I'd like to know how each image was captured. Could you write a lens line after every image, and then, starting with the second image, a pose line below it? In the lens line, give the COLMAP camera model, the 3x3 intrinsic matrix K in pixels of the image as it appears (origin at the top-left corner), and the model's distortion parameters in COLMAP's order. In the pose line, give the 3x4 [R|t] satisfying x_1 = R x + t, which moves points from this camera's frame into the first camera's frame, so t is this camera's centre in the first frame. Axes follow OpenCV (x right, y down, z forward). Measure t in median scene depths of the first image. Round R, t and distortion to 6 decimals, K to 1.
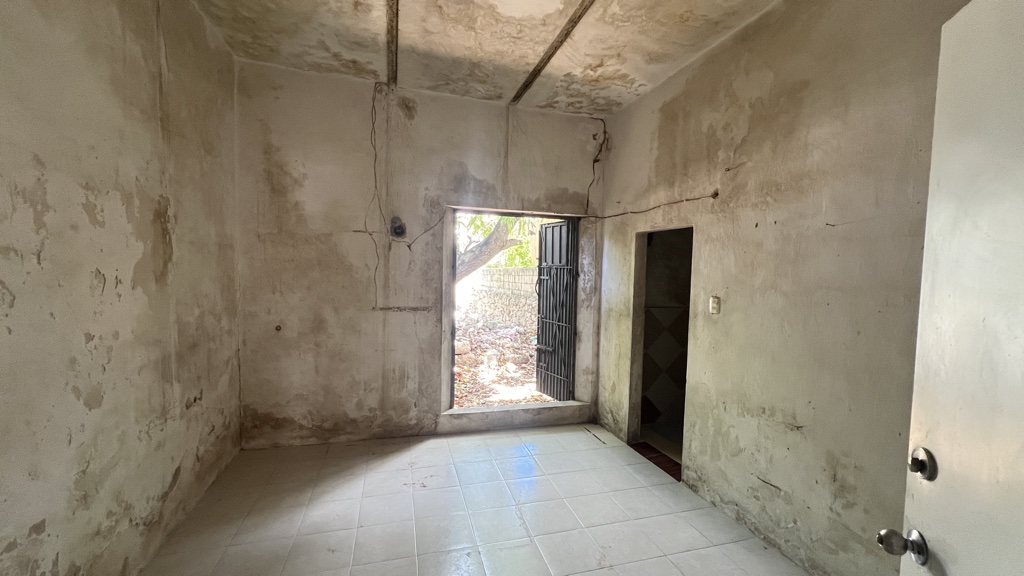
lens RADIAL K [[404.1, 0, 512.5], [0, 404.1, 289.5], [0, 0, 1]] dist [0.002315, 0.000228]
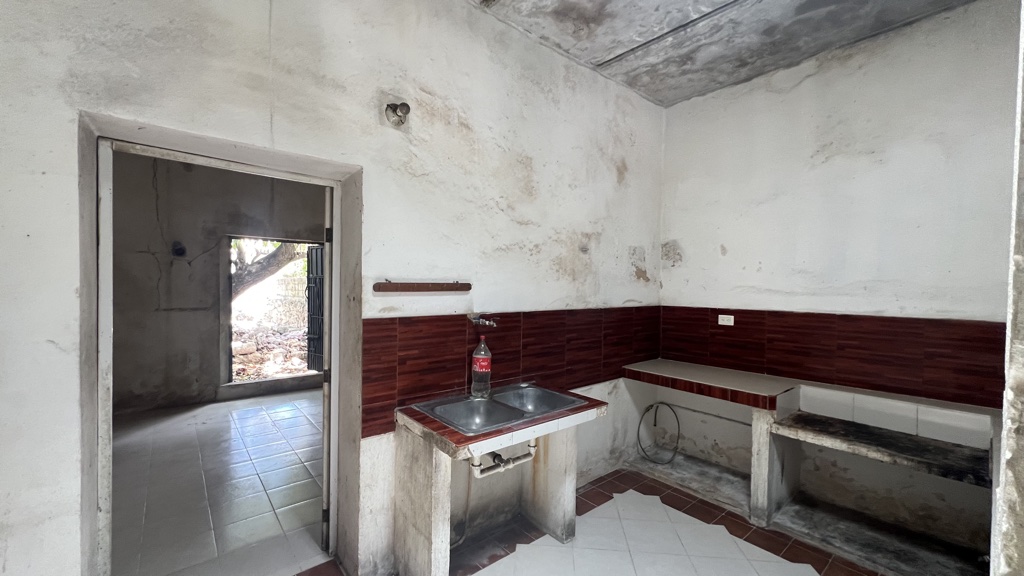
lens RADIAL K [[404.1, 0, 510.1], [0, 404.1, 290.6], [0, 0, 1]] dist [0.002315, 0.000228]
pose [[0.911602, -0.018220, 0.410669, 0.130141], [0.025540, 0.999598, -0.012345, 0.022836], [-0.410279, 0.021742, 0.911701, -0.531542]]
